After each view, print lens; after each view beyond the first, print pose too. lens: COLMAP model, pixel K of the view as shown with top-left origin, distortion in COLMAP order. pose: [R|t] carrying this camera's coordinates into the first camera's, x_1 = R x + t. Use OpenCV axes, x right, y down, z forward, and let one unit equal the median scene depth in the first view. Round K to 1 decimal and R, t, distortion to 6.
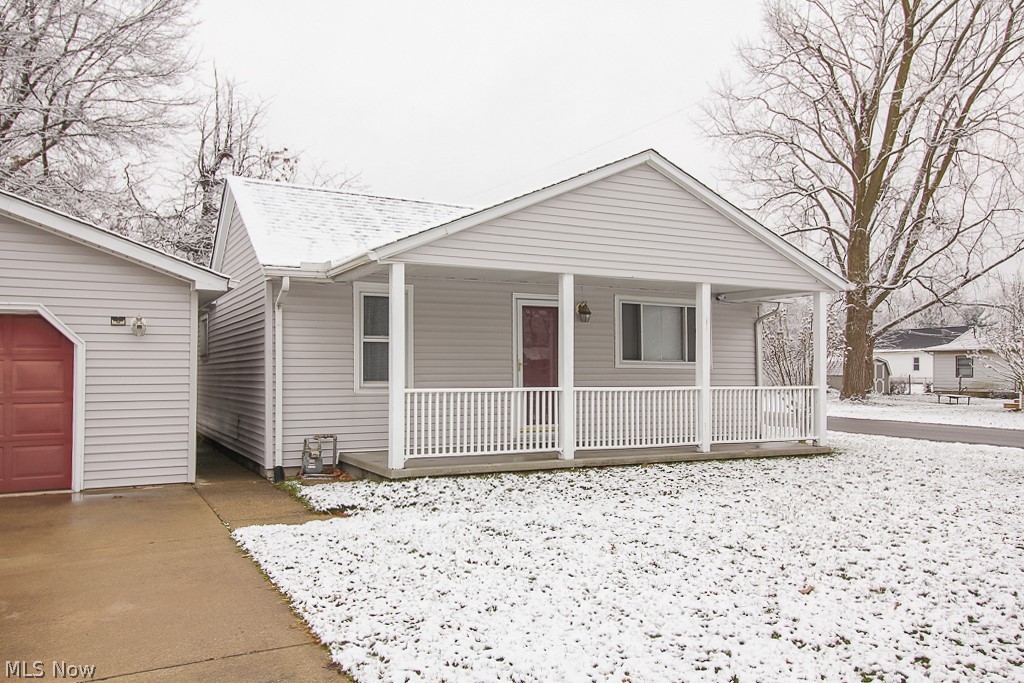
lens RADIAL K [[804.7, 0, 511.5], [0, 804.7, 341.4], [0, 0, 1]] dist [0.058865, 0.000002]
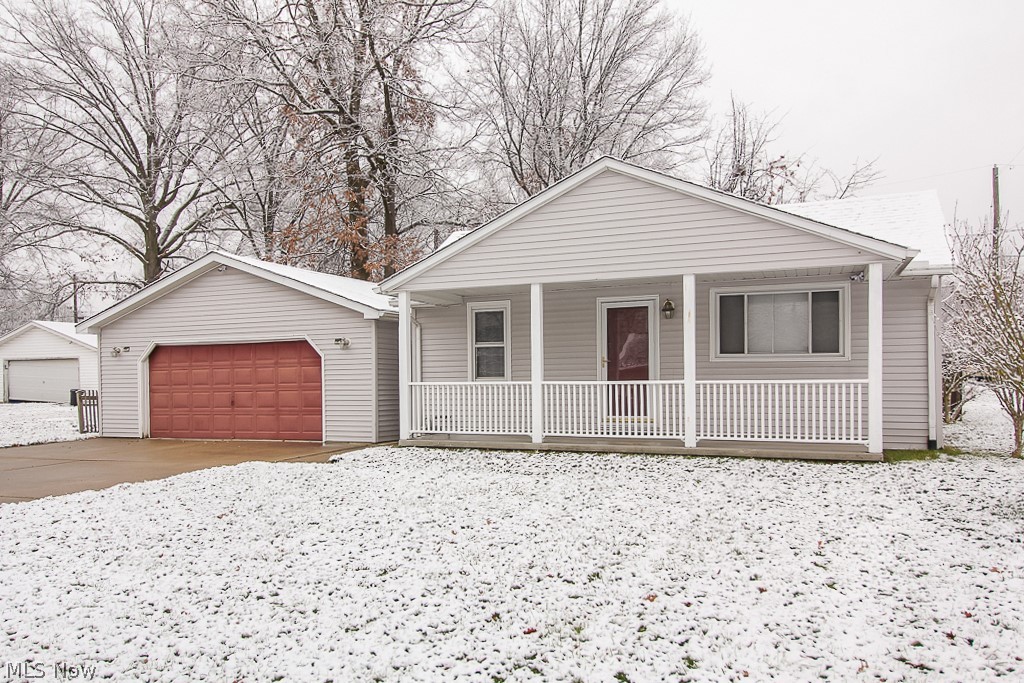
lens RADIAL K [[782.7, 0, 509.8], [0, 782.7, 350.5], [0, 0, 1]] dist [0.048654, 0.002420]
pose [[0.630482, -0.033451, -0.775483, 0.751802], [0.042808, 0.999049, -0.008291, 0.016661], [0.775022, -0.027969, 0.631314, 0.208335]]
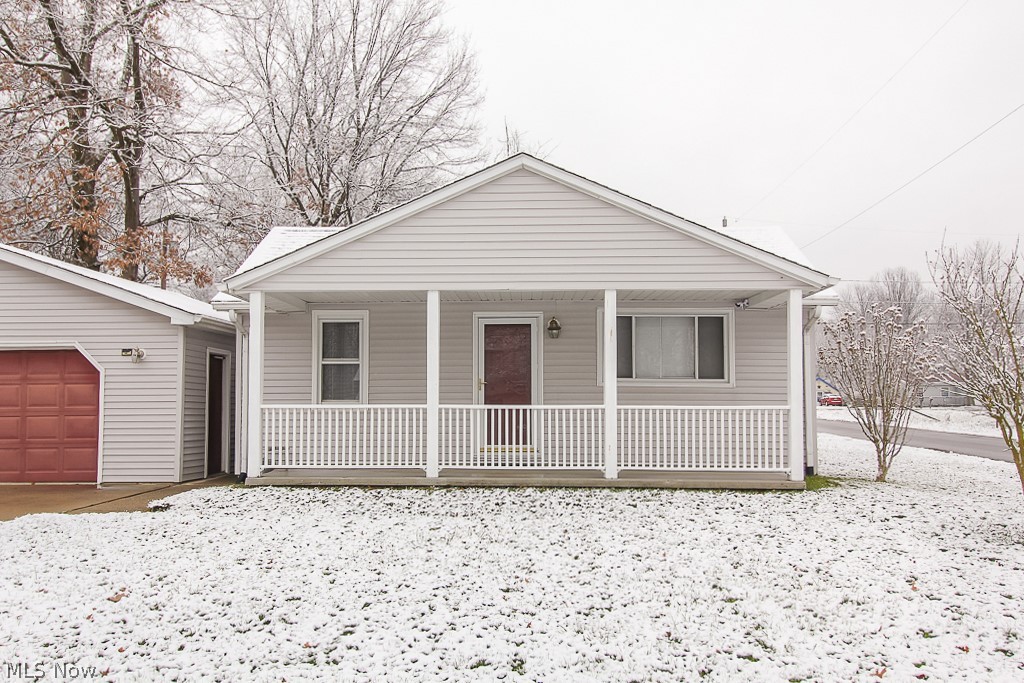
lens RADIAL K [[804.7, 0, 509.2], [0, 804.7, 346.6], [0, 0, 1]] dist [0.058865, 0.000002]
pose [[0.863387, -0.034626, -0.503353, 0.530356], [0.020737, 0.999235, -0.033168, 0.016499], [0.504116, 0.018199, 0.863444, 0.153810]]
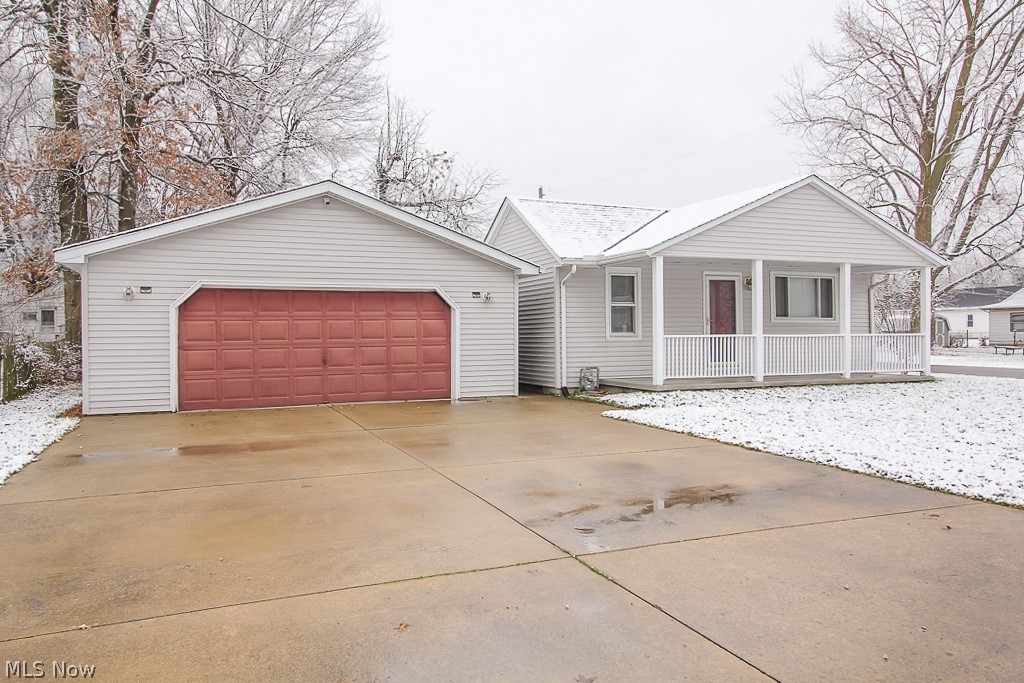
lens RADIAL K [[740.3, 0, 517.7], [0, 740.3, 318.0], [0, 0, 1]] dist [0.048687, -0.001605]
pose [[0.997176, -0.010189, -0.074409, -0.227549], [0.011484, 0.999790, 0.016995, -0.002211], [0.074220, -0.017802, 0.997083, -0.353567]]
